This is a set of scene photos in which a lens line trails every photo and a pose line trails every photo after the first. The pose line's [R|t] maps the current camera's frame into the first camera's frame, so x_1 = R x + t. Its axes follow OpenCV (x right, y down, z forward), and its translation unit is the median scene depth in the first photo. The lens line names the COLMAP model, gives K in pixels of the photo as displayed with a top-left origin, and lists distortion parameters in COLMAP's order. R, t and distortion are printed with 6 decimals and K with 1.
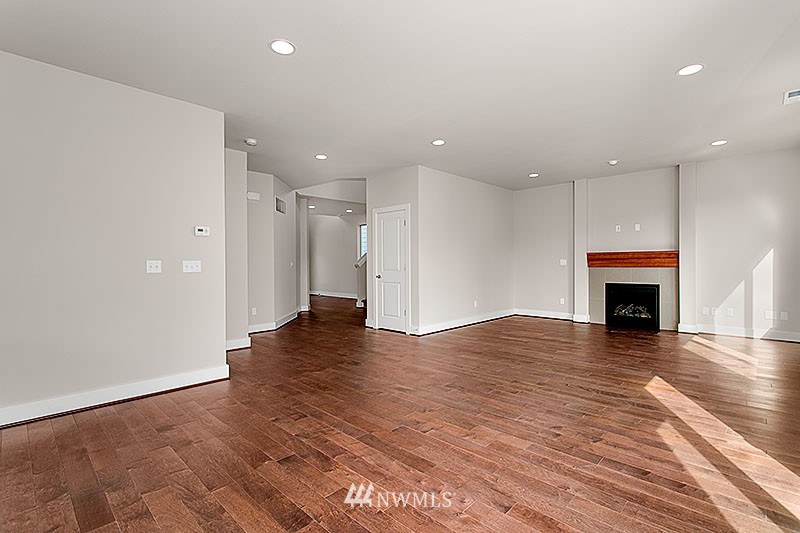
lens RADIAL K [[379.3, 0, 399.9], [0, 379.3, 267.1], [0, 0, 1]] dist [0.012131, -0.000463]
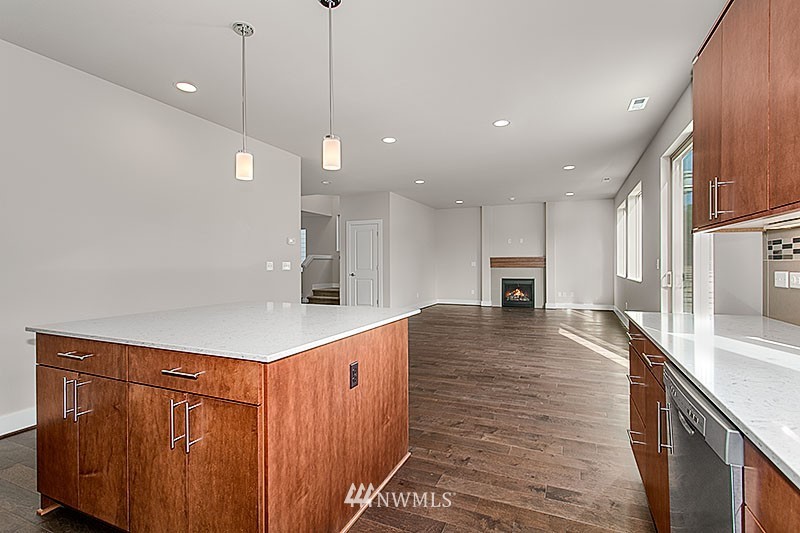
lens RADIAL K [[379.3, 0, 400.7], [0, 379.3, 264.6], [0, 0, 1]] dist [0.012131, -0.000463]
pose [[0.944191, 0.003386, 0.329381, -0.320333], [-0.000017, 0.999948, -0.010232, 0.004320], [-0.329398, 0.009655, 0.944142, -0.256355]]
